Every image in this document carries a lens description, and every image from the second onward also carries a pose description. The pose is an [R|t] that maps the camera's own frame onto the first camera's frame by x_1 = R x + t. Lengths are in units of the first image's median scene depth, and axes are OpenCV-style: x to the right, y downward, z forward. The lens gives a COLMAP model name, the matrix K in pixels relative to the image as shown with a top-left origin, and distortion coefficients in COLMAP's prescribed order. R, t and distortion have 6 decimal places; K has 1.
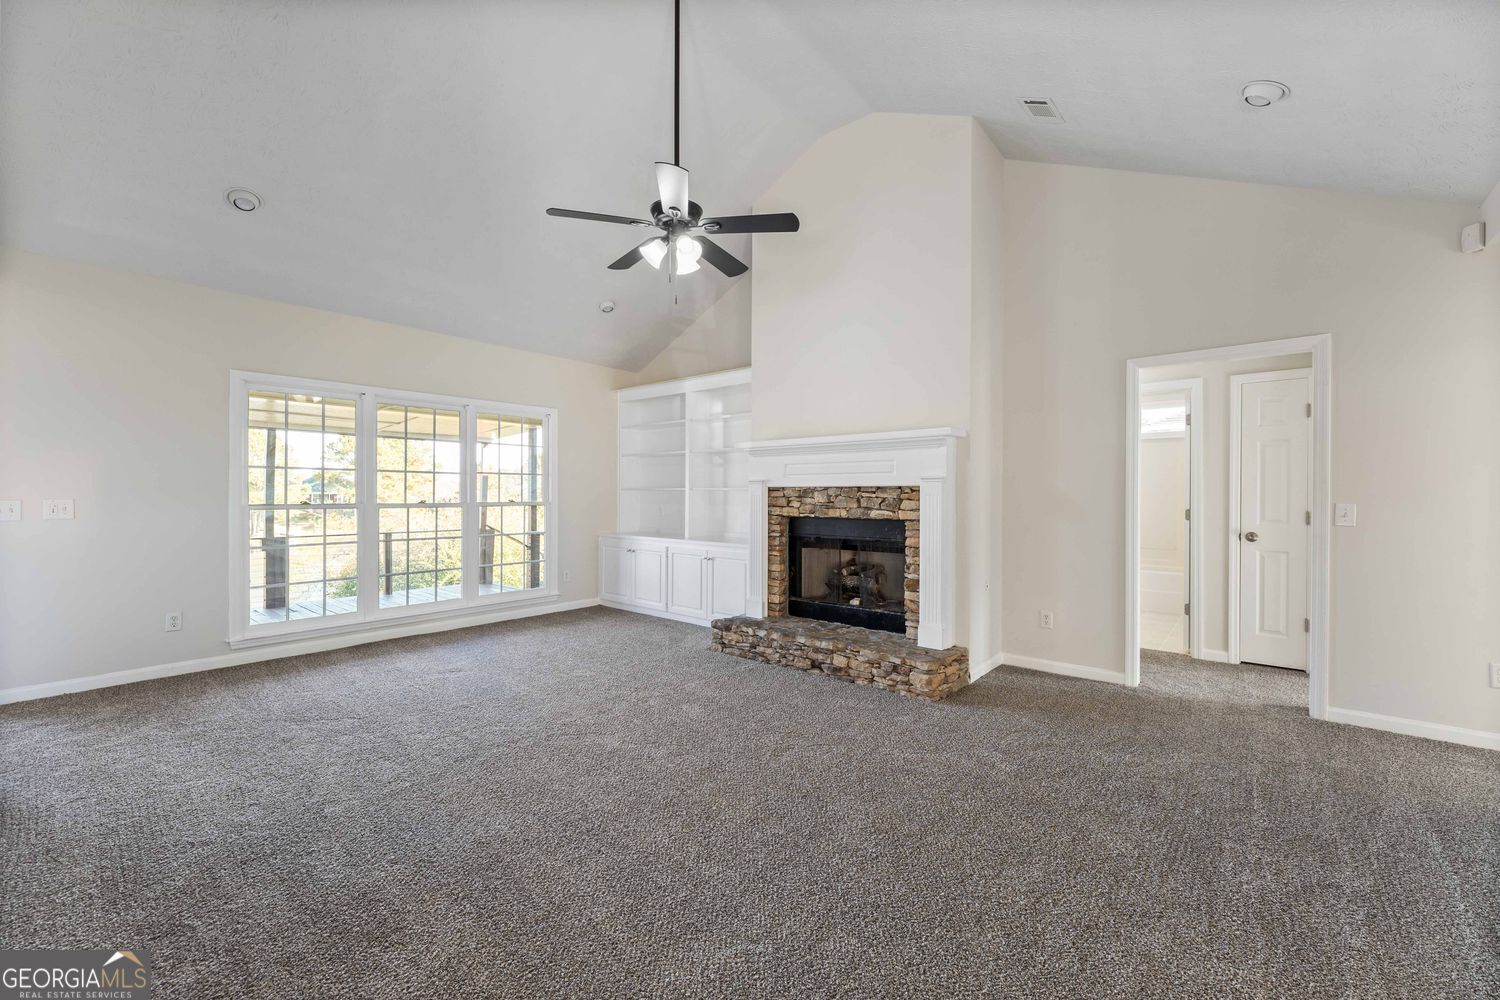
lens RADIAL K [[603.8, 0, 748.9], [0, 603.8, 497.5], [0, 0, 1]] dist [0.002427, -0.000032]
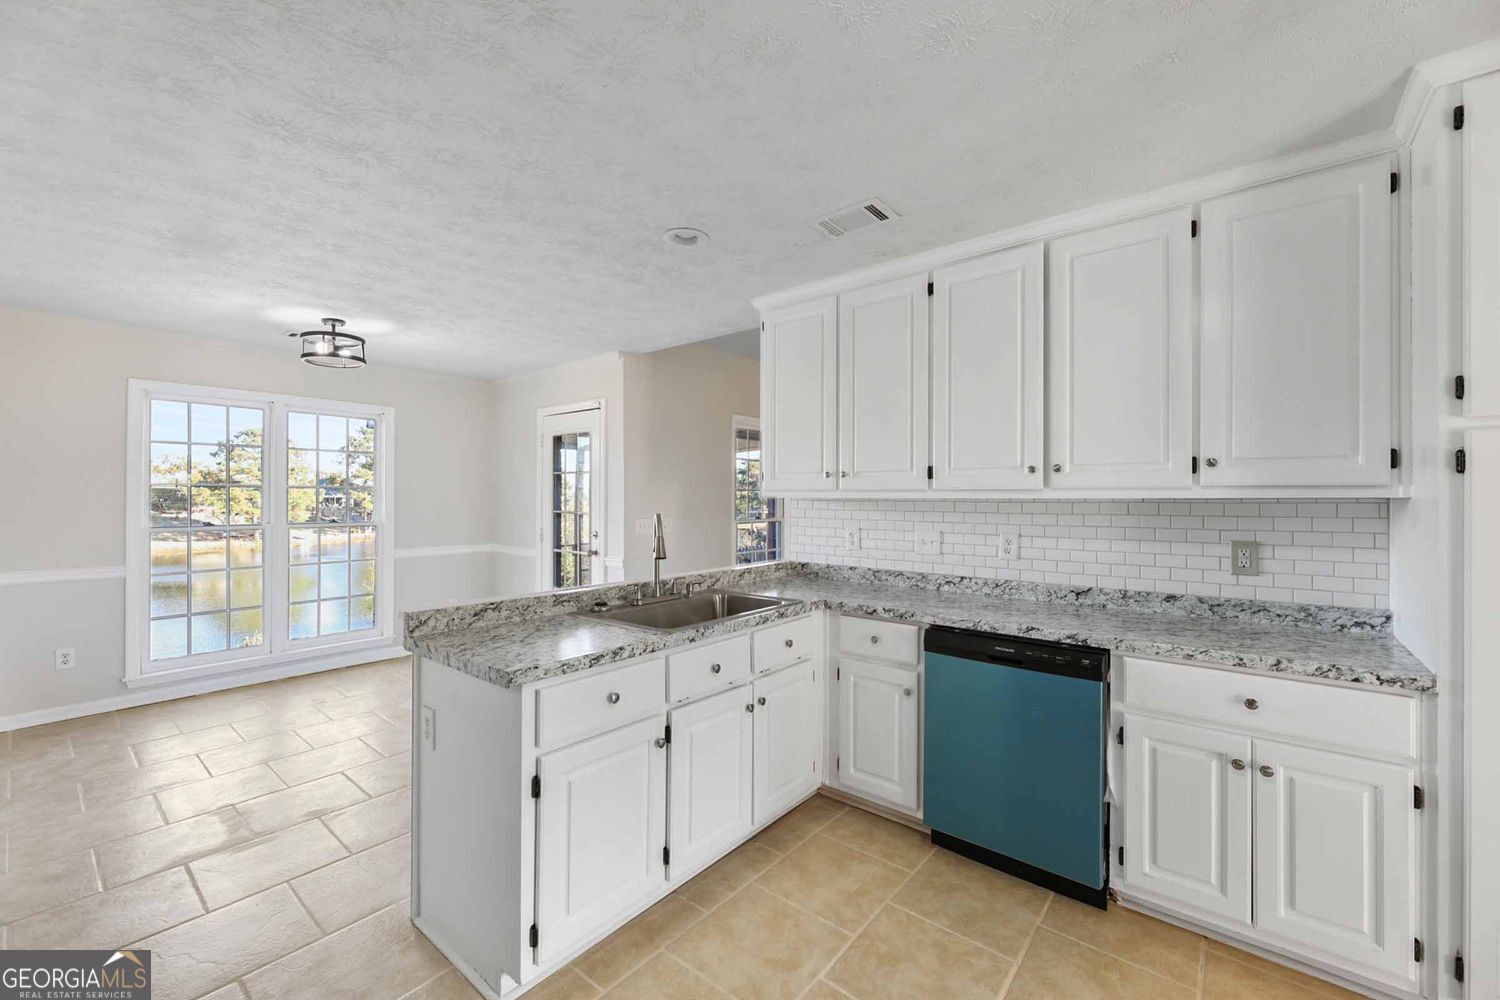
lens RADIAL K [[607.9, 0, 745.9], [0, 607.9, 498.4], [0, 0, 1]] dist [0.000078, 0.000610]
pose [[0.999900, 0.001365, 0.014054, -0.814015], [-0.001304, 0.999990, -0.004346, -0.026822], [-0.014060, 0.004328, 0.999892, -0.278376]]
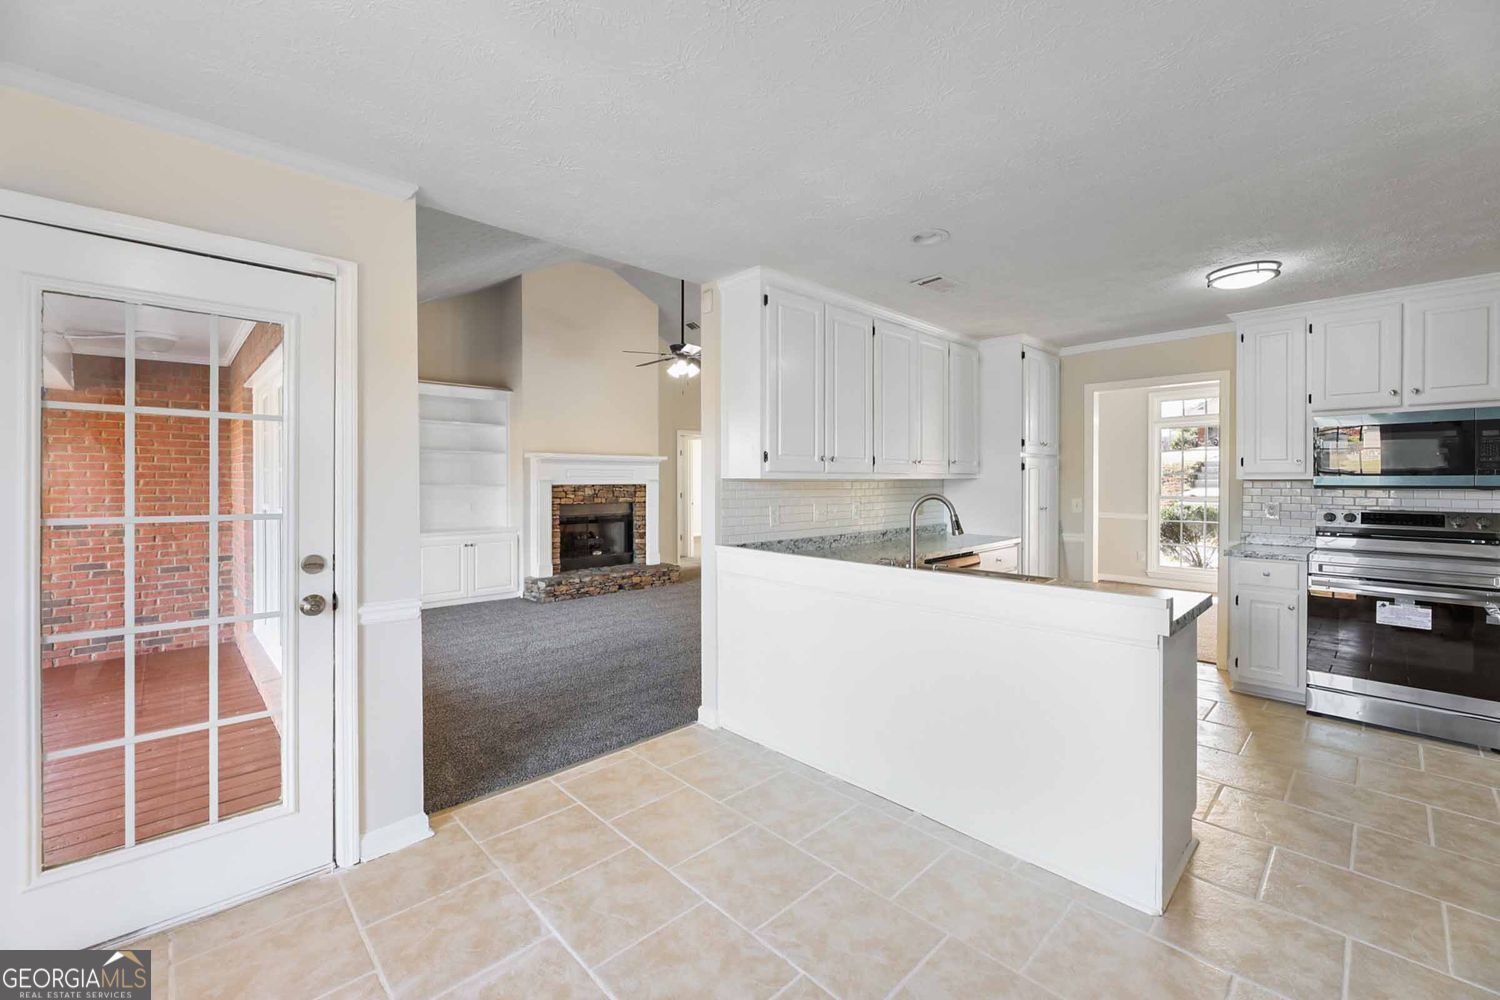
lens RADIAL K [[610.5, 0, 756.6], [0, 610.5, 484.0], [0, 0, 1]] dist [-0.000754, -0.000225]
pose [[0.095223, -0.008354, 0.995421, -1.498378], [0.006181, 0.999950, 0.007801, -0.030372], [-0.995437, 0.005410, 0.095270, 0.408432]]
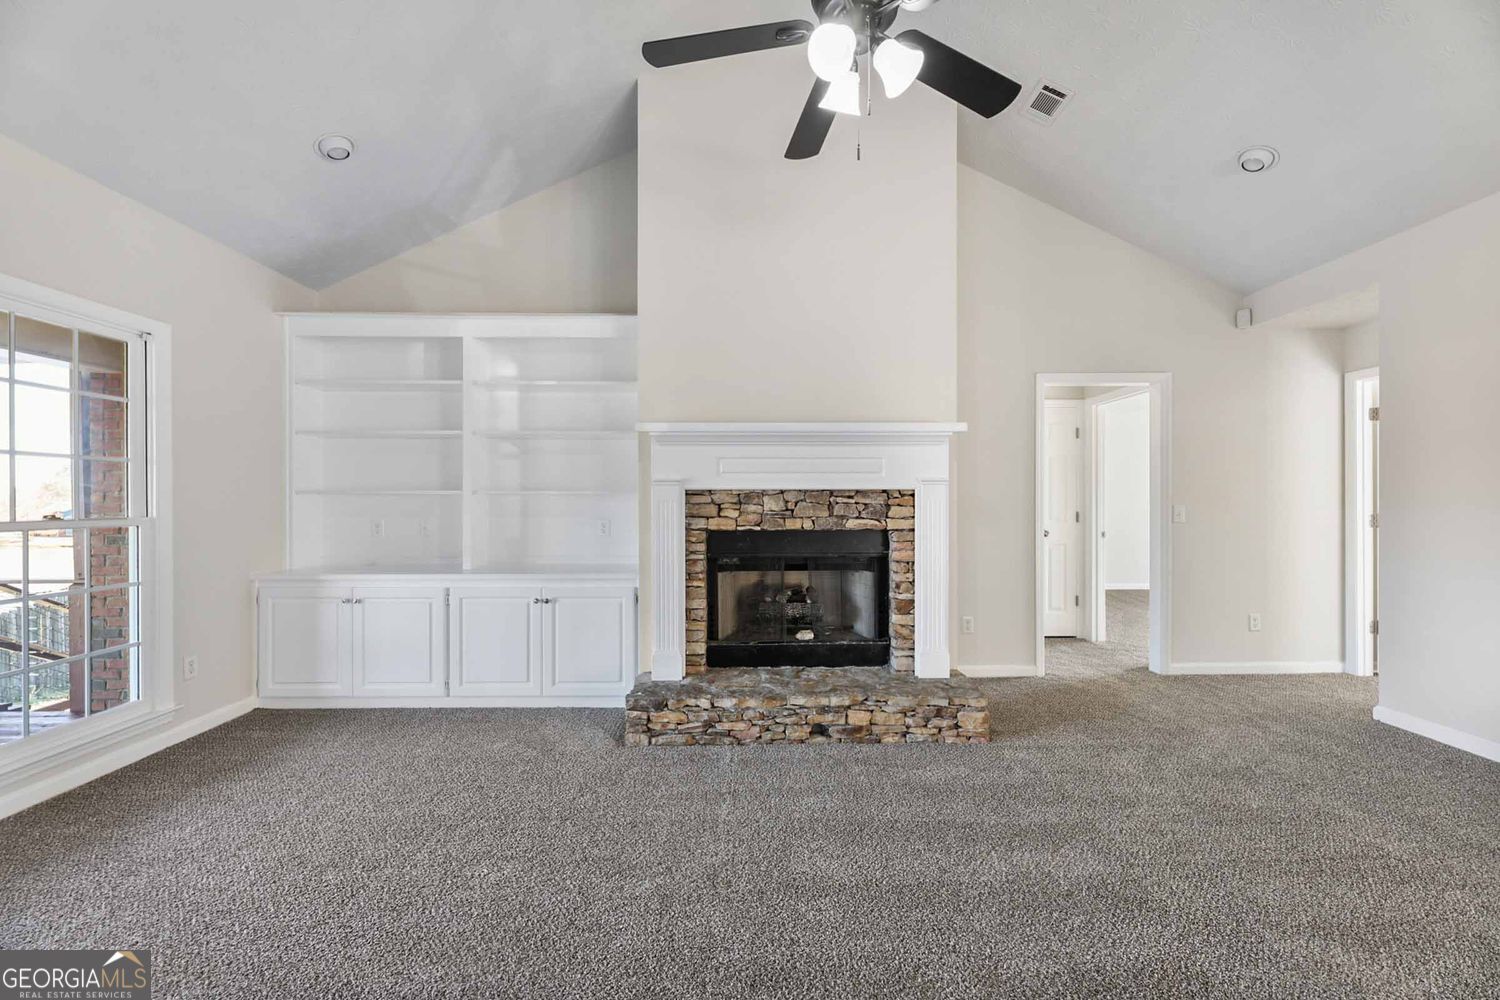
lens RADIAL K [[607.1, 0, 755.1], [0, 607.1, 502.4], [0, 0, 1]] dist [-0.000893, -0.000228]
pose [[0.747331, -0.006571, 0.664420, -0.408812], [0.006848, 0.999974, 0.002186, -0.003877], [-0.664417, 0.002916, 0.747356, 0.460965]]
